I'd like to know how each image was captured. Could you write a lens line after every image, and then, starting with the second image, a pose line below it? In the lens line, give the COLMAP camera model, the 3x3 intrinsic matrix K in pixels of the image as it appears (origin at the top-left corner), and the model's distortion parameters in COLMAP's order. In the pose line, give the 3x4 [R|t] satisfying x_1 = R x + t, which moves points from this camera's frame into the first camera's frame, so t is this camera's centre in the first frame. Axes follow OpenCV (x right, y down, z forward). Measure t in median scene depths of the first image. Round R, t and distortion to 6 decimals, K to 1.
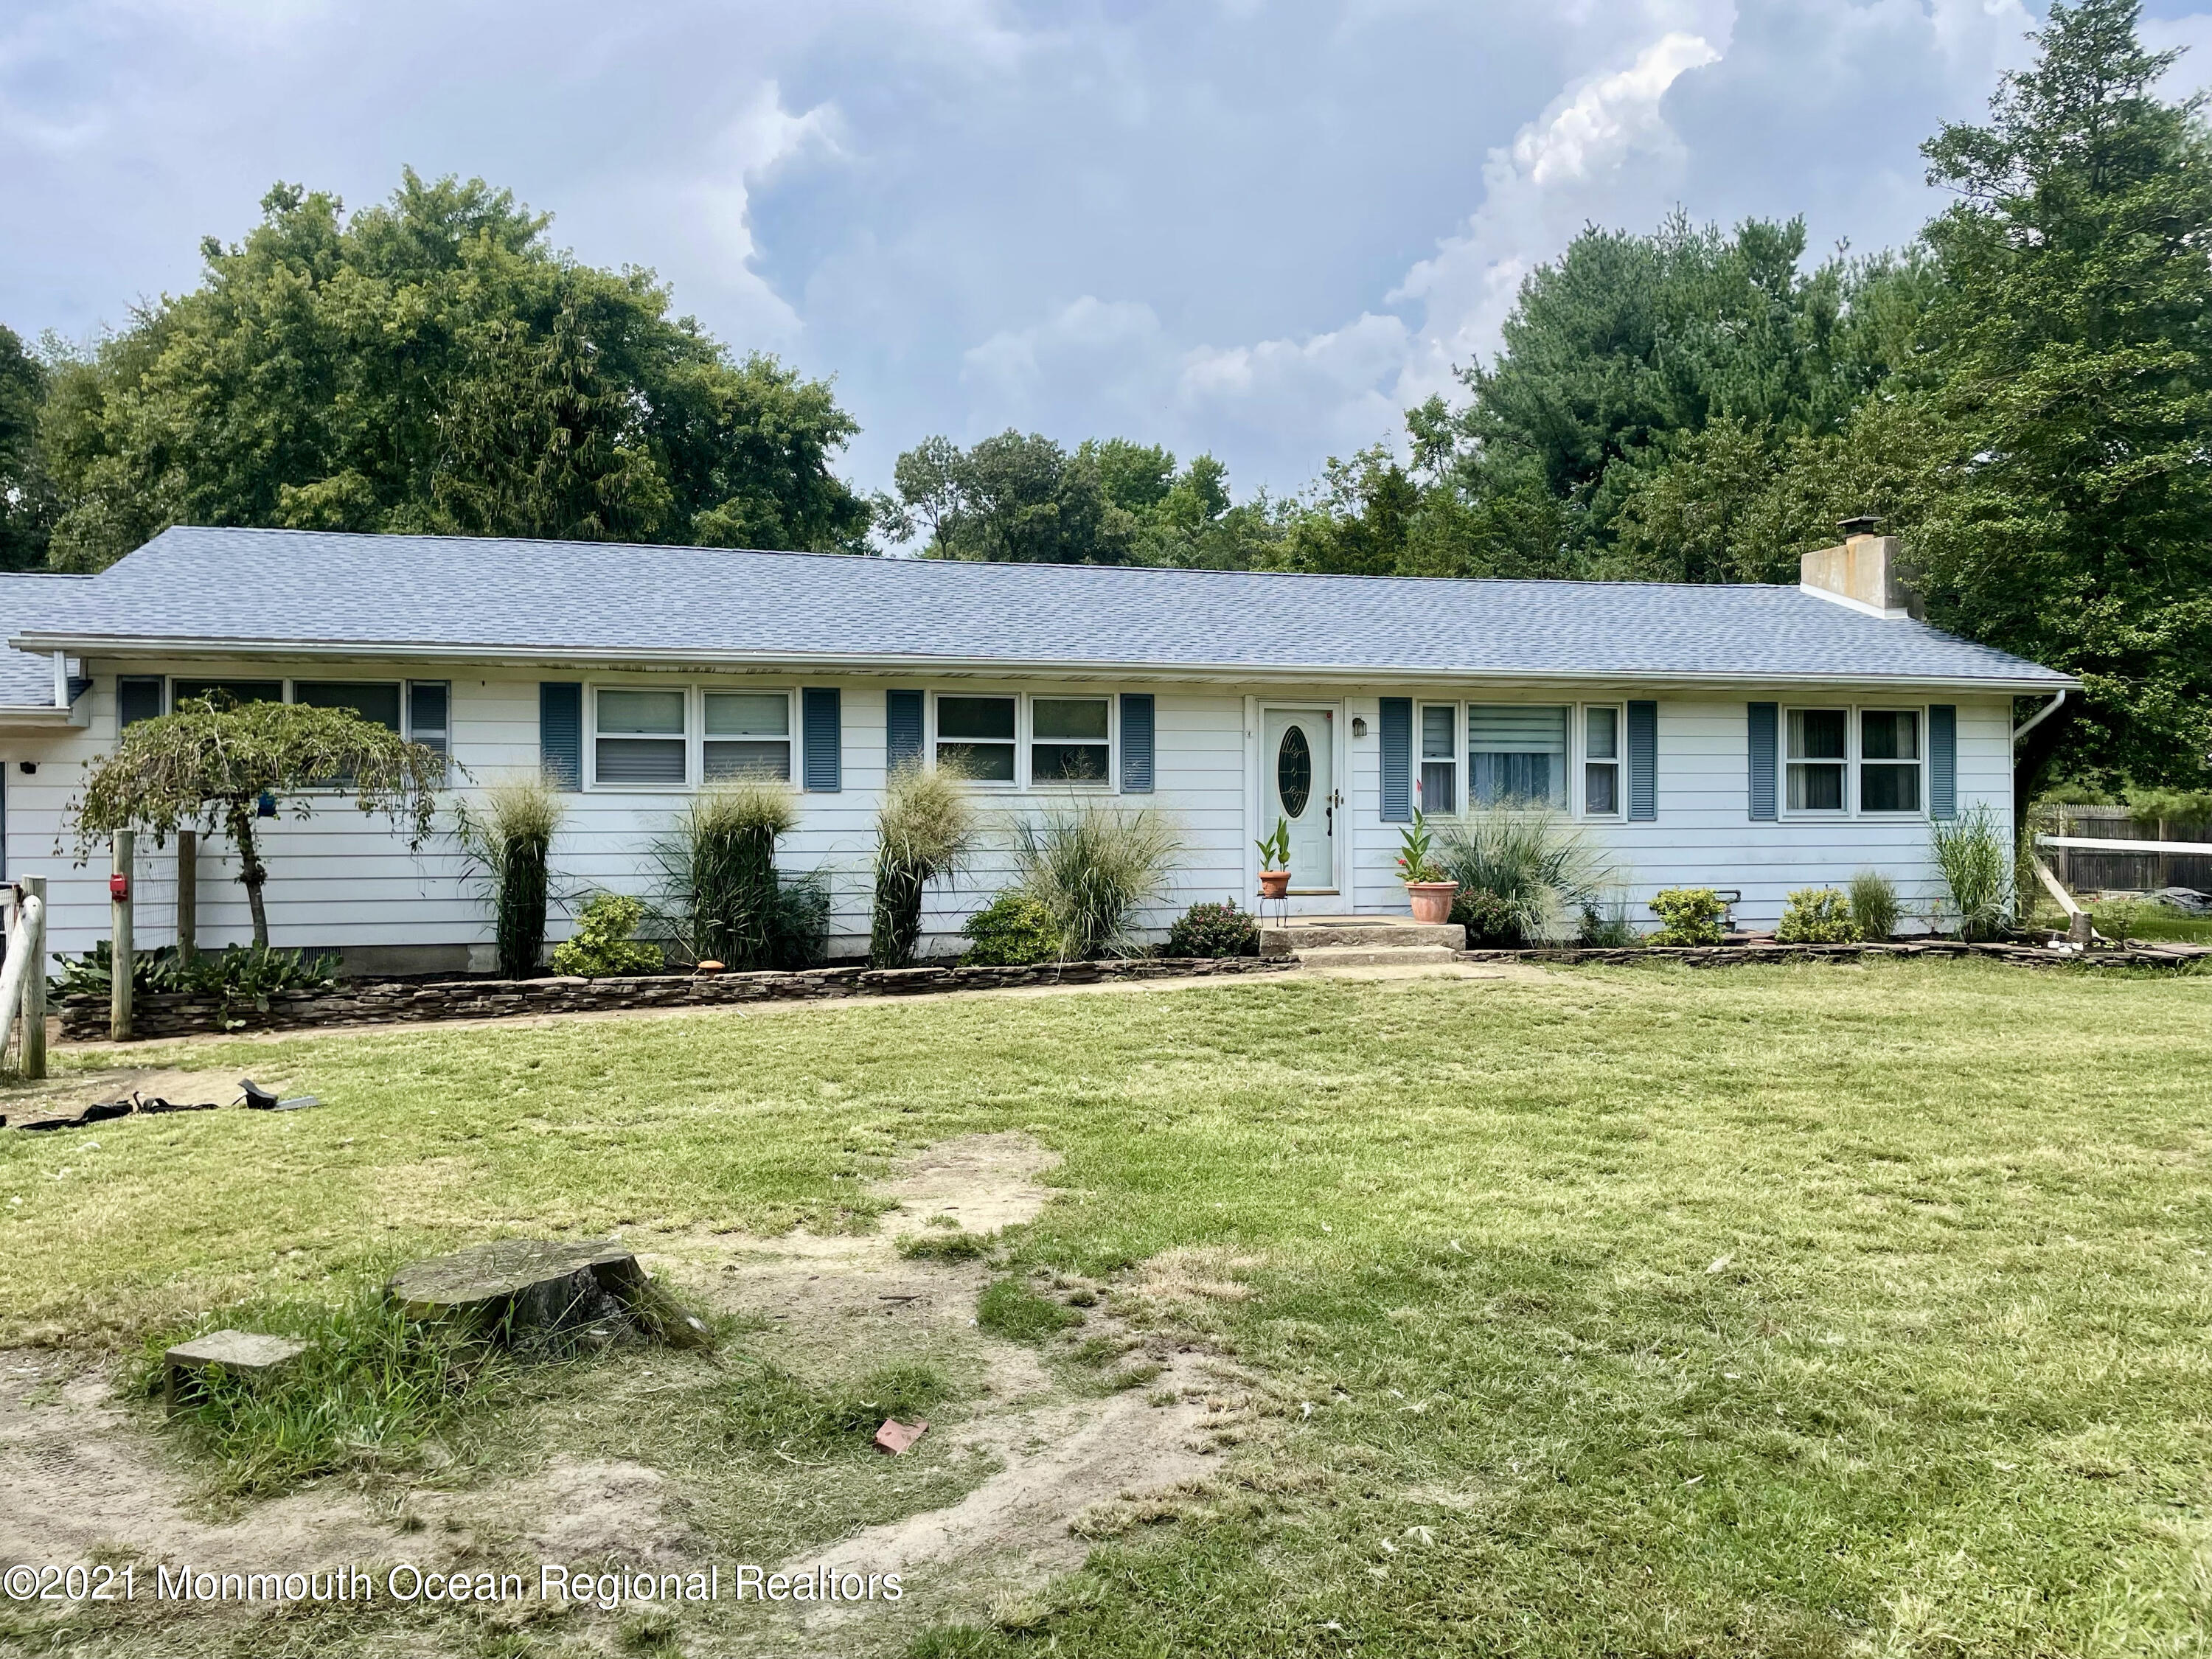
lens RADIAL K [[1618.0, 0, 1106.0], [0, 1618.0, 829.5], [0, 0, 1]] dist [0.005903, 0.000140]
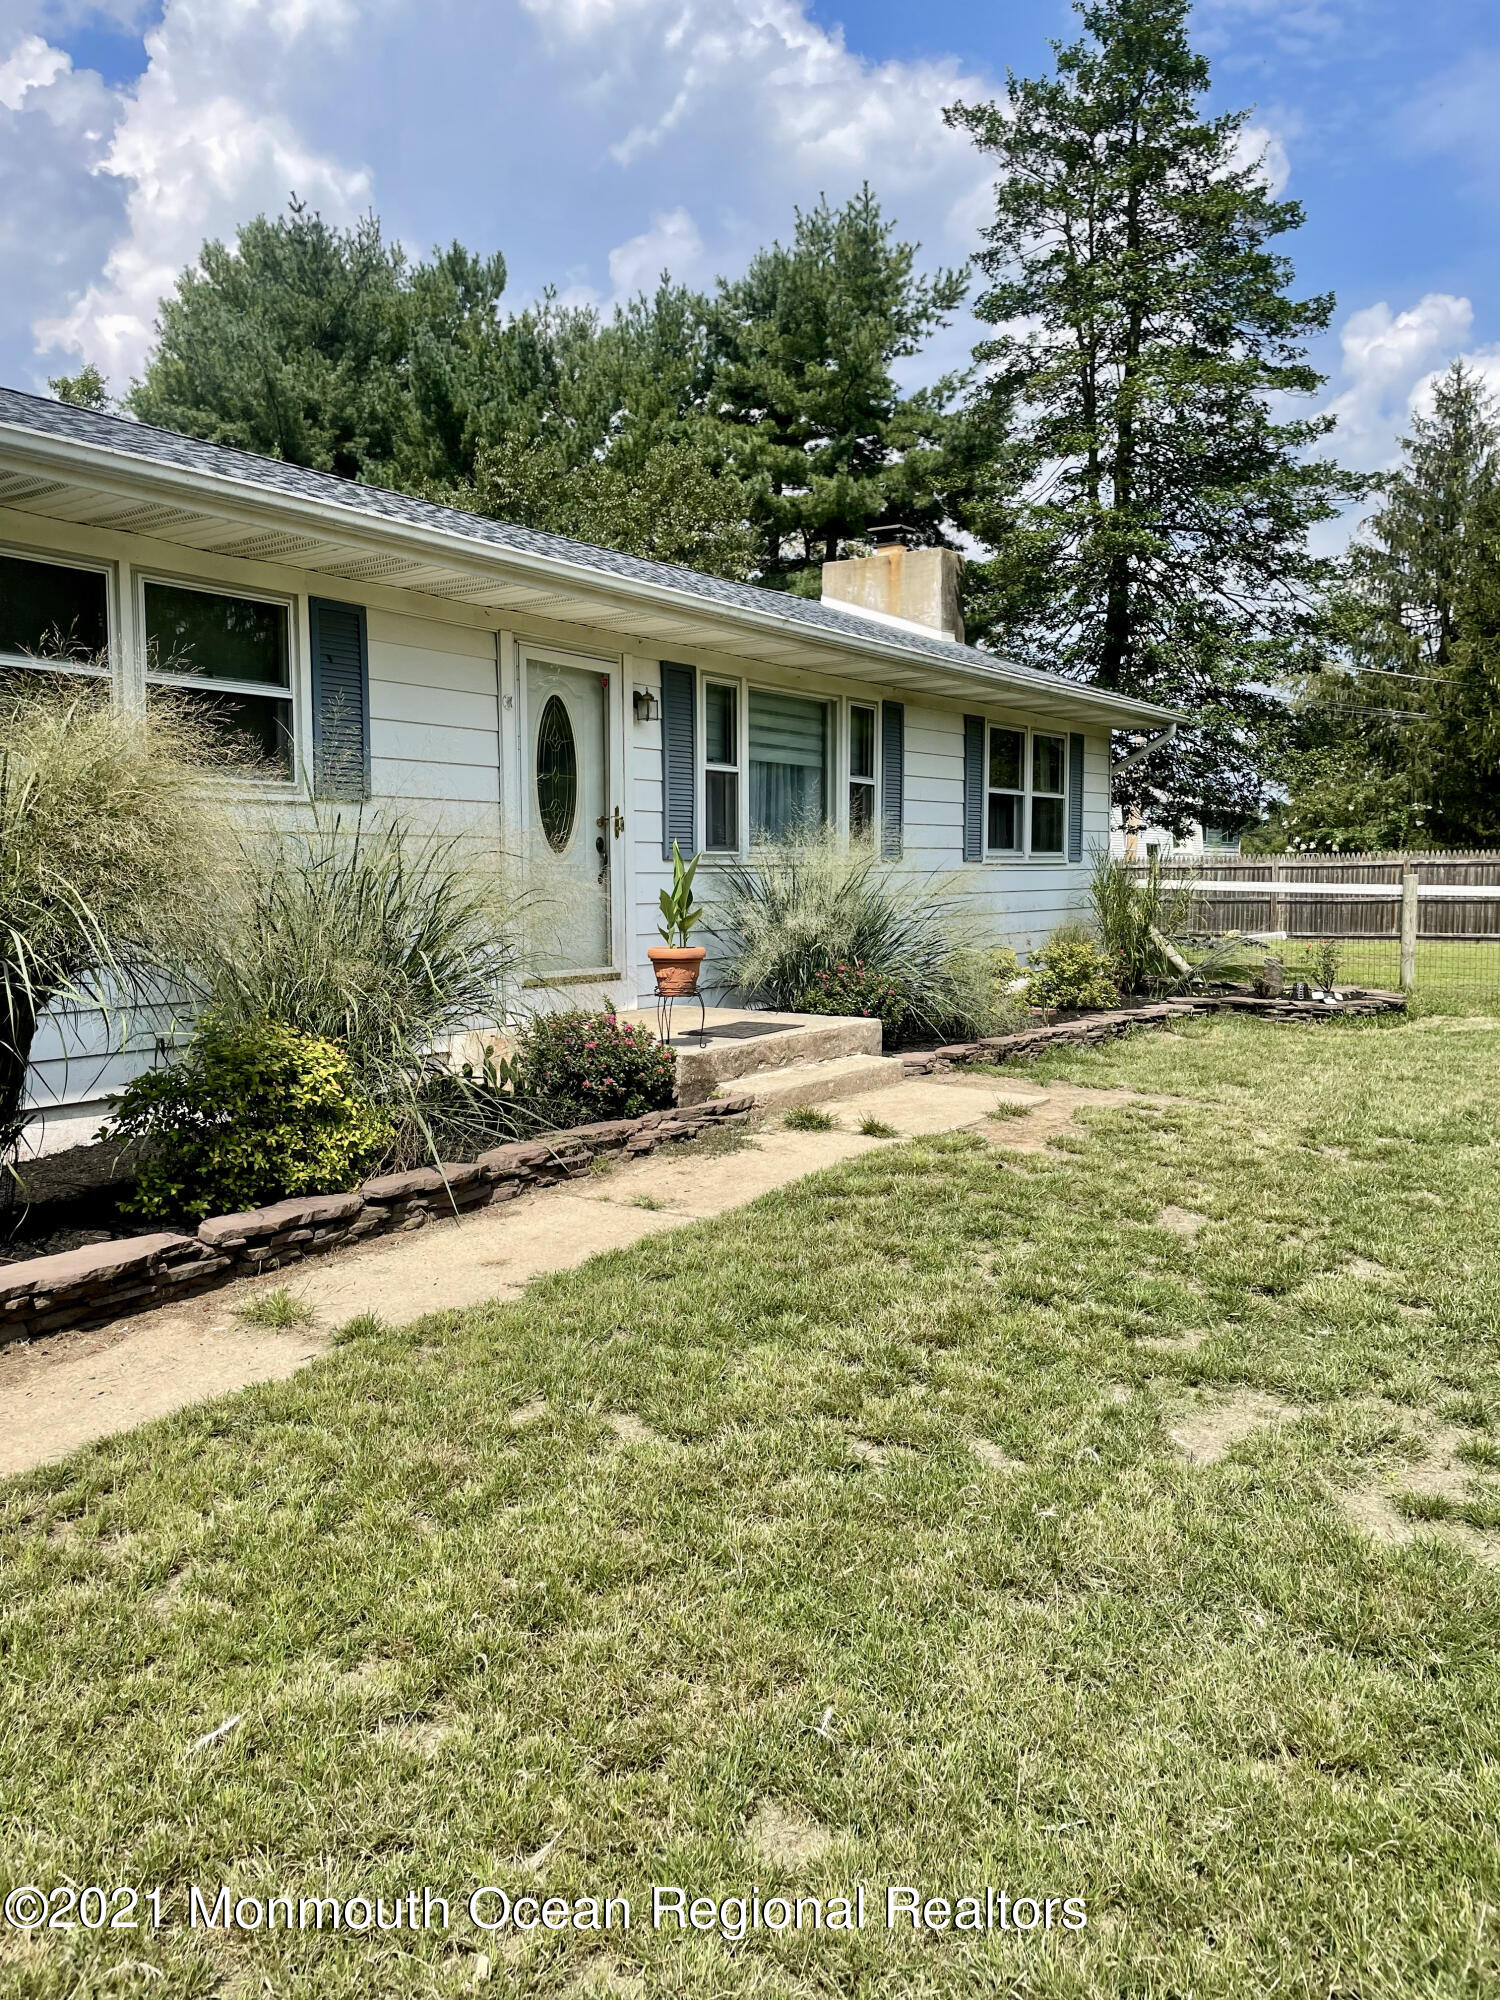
lens RADIAL K [[1462.9, 0, 750.0], [0, 1462.9, 1000.0], [0, 0, 1]] dist [0.005903, 0.000140]
pose [[0.751390, -0.059601, 0.657161, -0.181738], [0.007020, 0.996578, 0.082358, 0.002635], [-0.659821, -0.057270, 0.749237, 0.538536]]
